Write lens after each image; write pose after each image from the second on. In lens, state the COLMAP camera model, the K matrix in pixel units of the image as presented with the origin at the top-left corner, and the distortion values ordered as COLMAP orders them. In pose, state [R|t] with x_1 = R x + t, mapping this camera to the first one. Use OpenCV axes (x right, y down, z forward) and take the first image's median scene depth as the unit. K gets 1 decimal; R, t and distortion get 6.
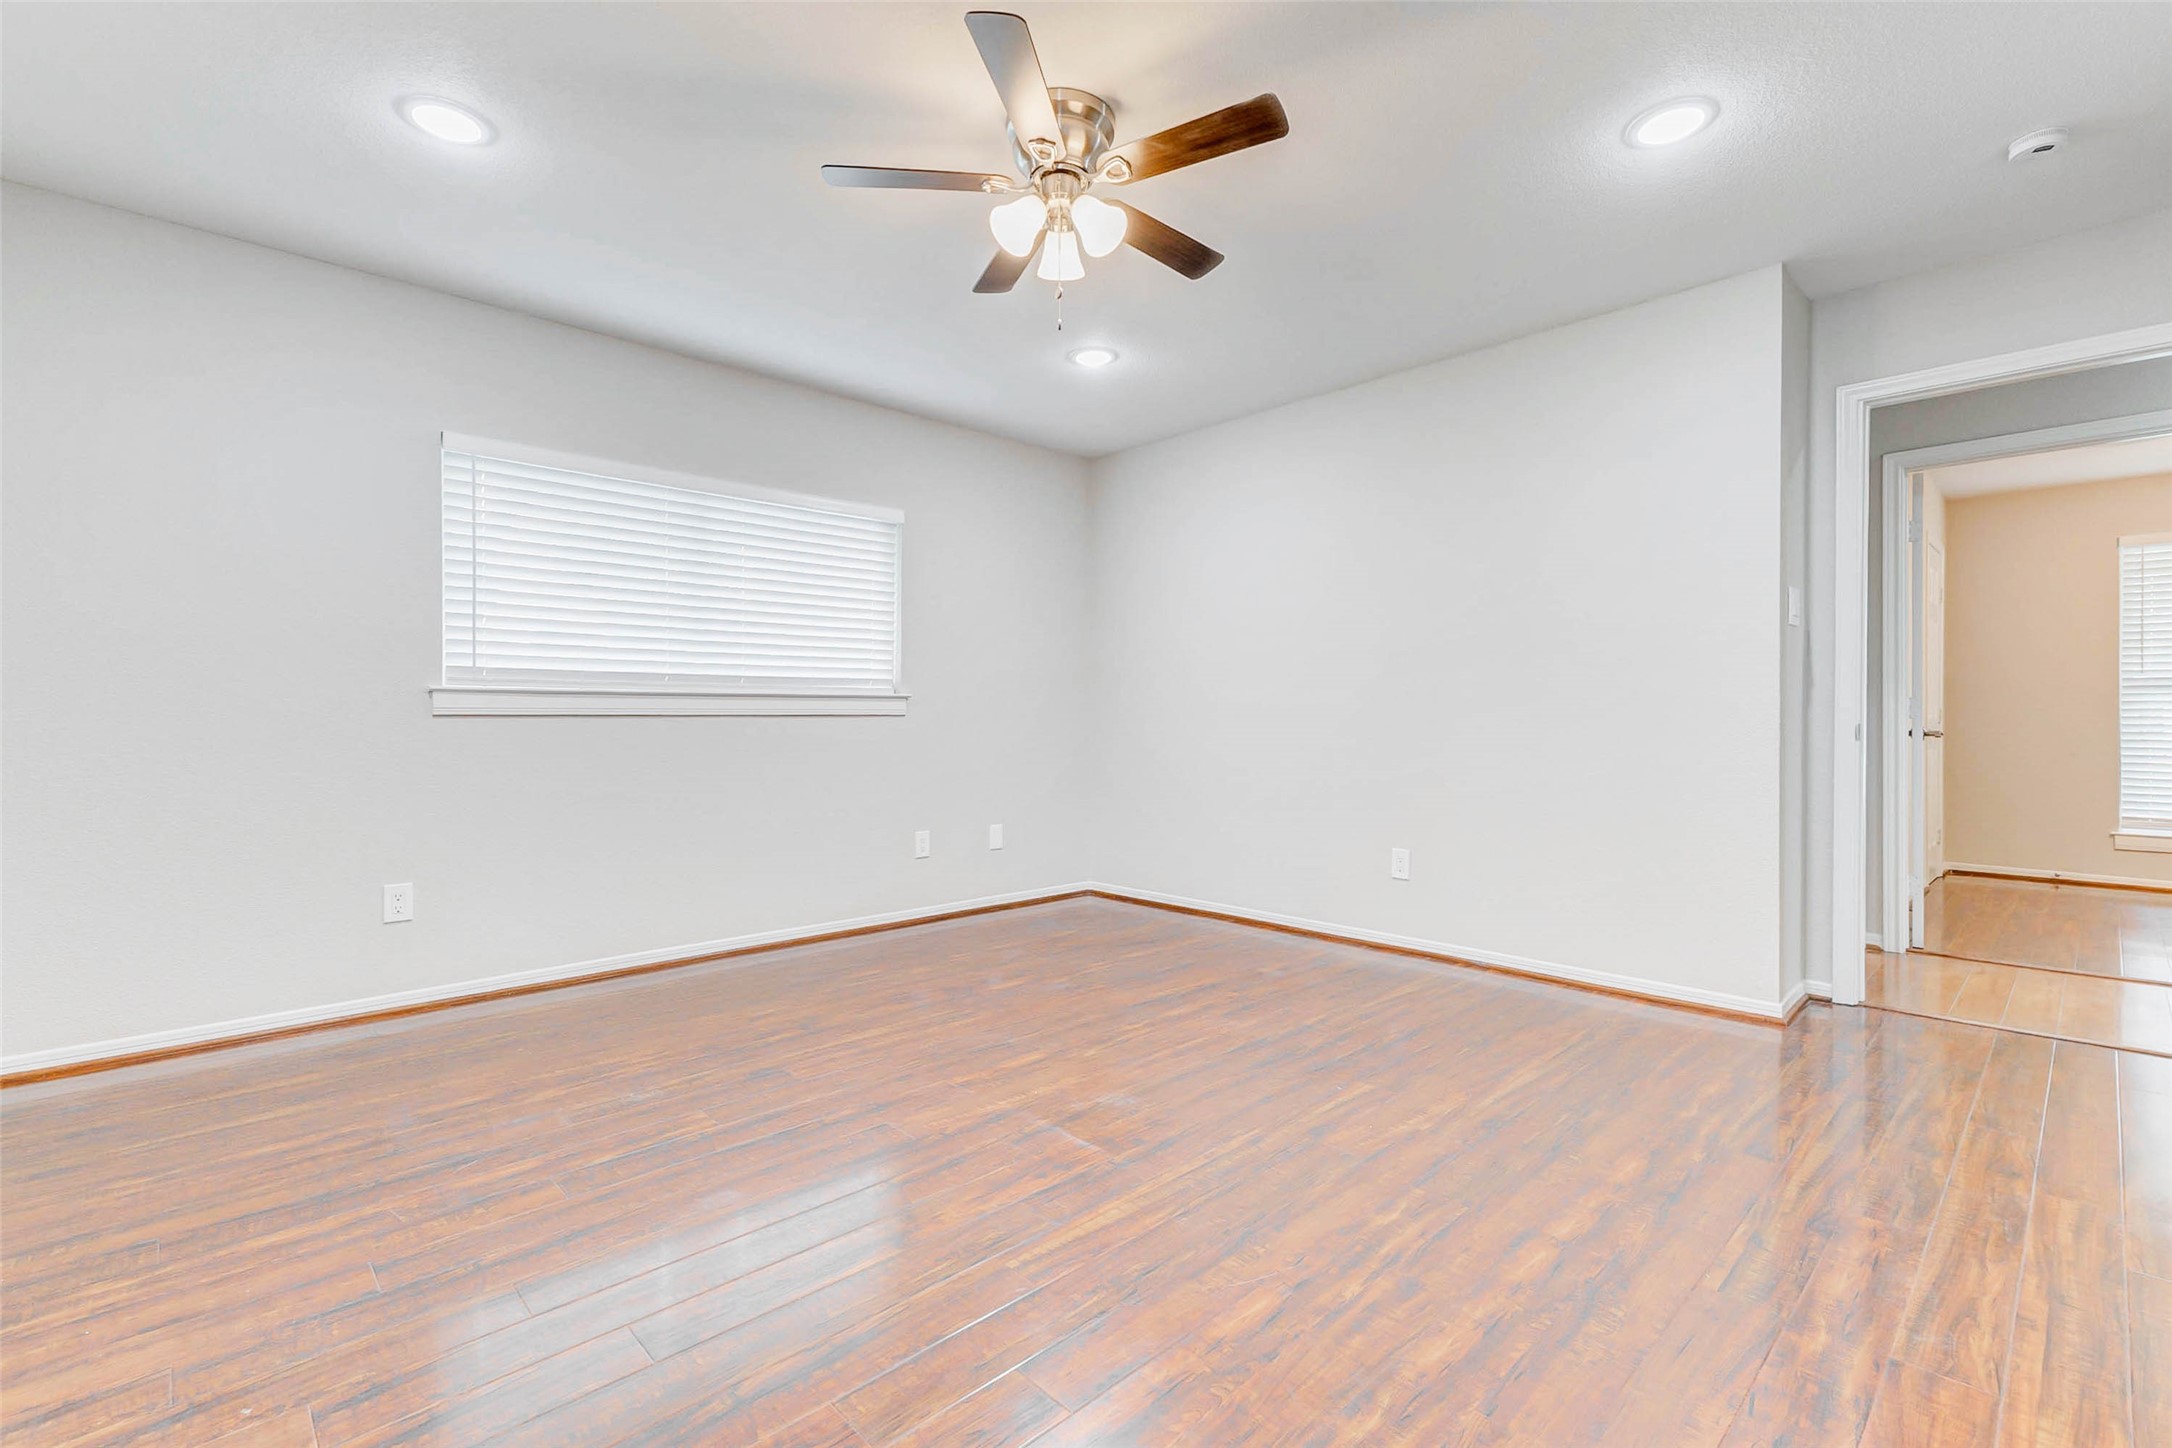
lens RADIAL K [[933.5, 0, 1086.0], [0, 933.5, 724.0], [0, 0, 1]] dist [0.003041, -0.000034]
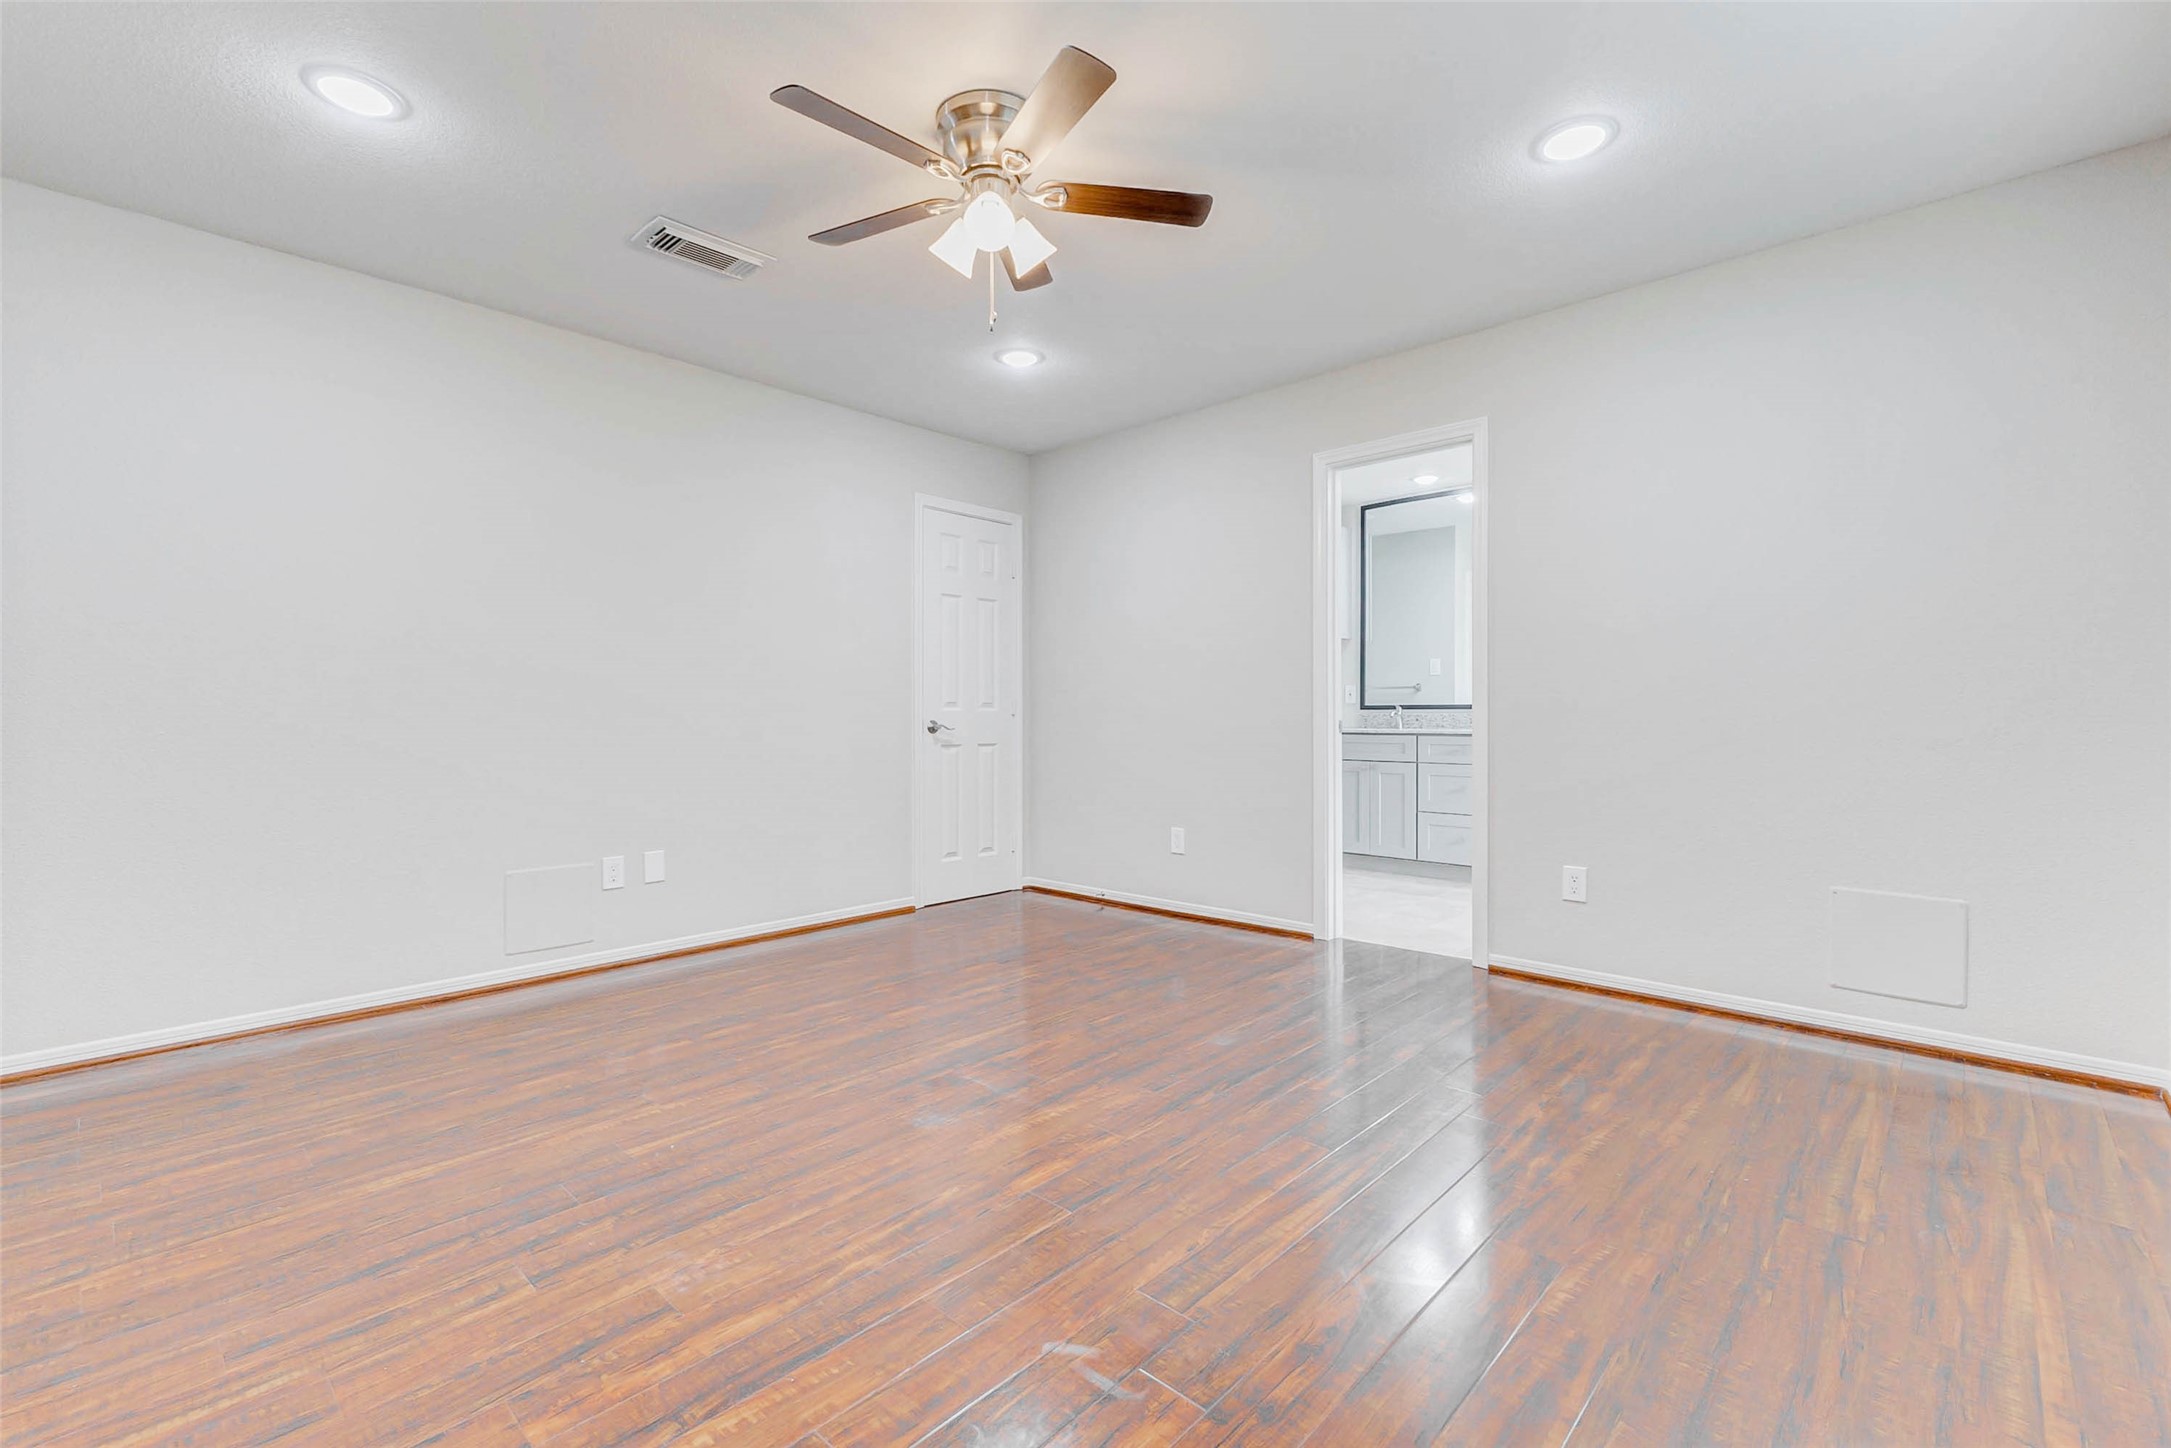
lens RADIAL K [[955.6, 0, 1079.6], [0, 955.6, 724.1], [0, 0, 1]] dist [0.002549, -0.000196]
pose [[-0.998806, 0.005158, -0.048571, -0.070857], [0.004436, 0.999878, 0.014961, -0.017460], [0.048643, 0.014728, -0.998708, 2.013430]]
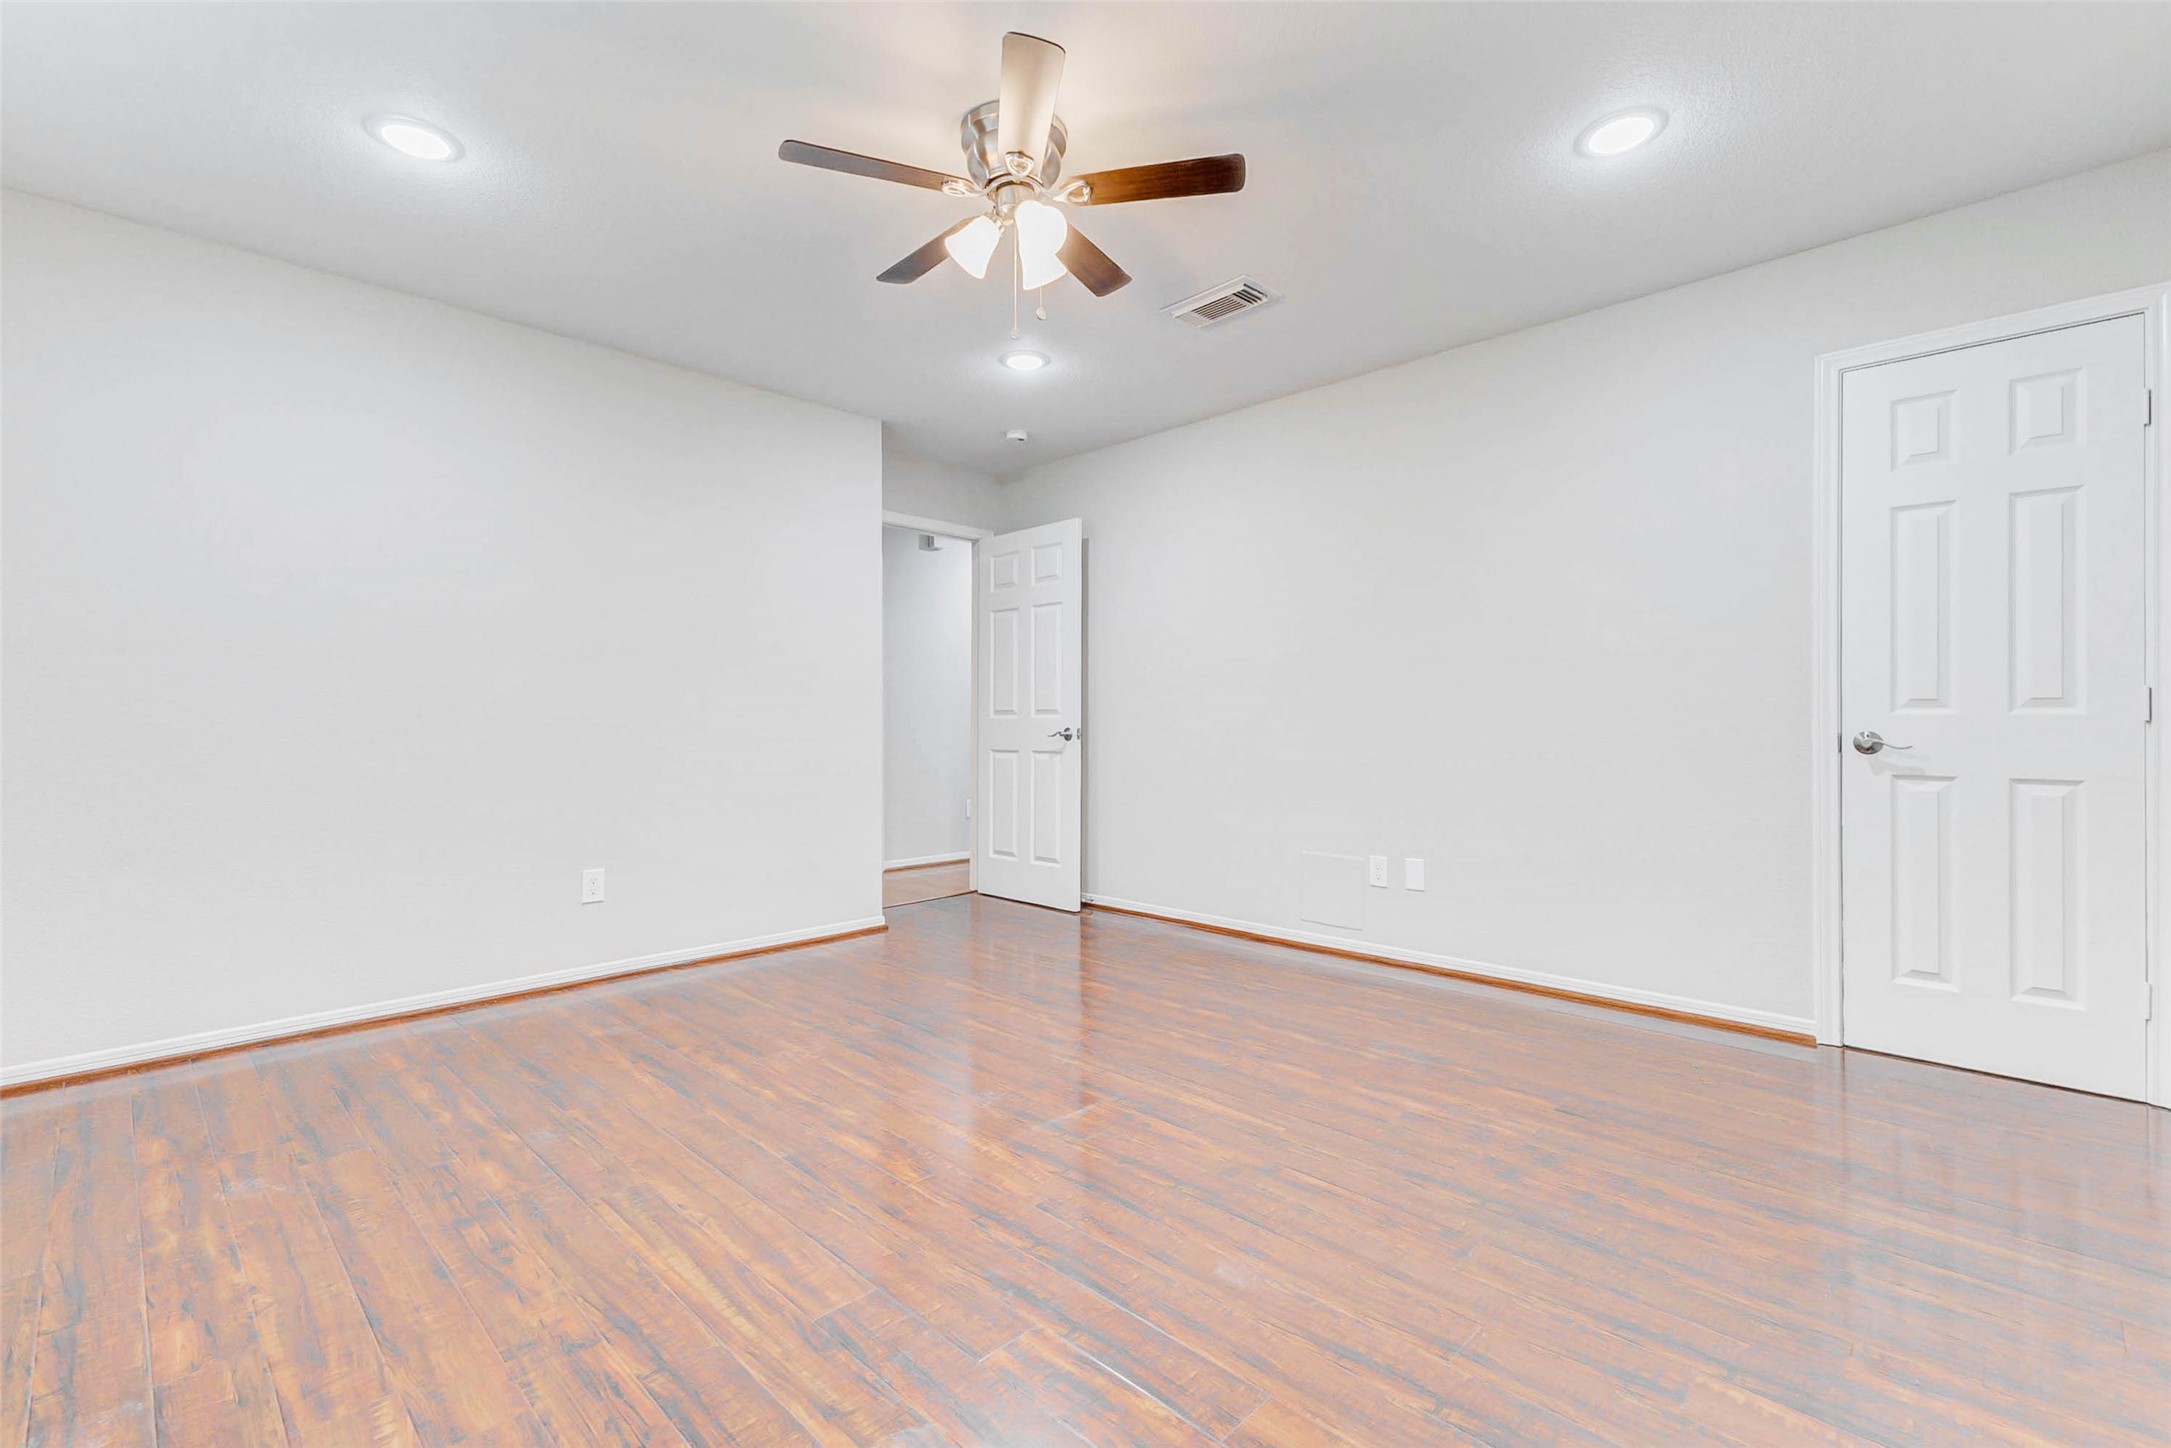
lens RADIAL K [[955.6, 0, 1079.6], [0, 955.6, 724.1], [0, 0, 1]] dist [0.002549, -0.000196]
pose [[-0.023849, -0.001313, 0.999715, -1.038287], [0.004758, 0.999988, 0.001427, -0.011363], [-0.999704, 0.004790, -0.023843, 0.936686]]
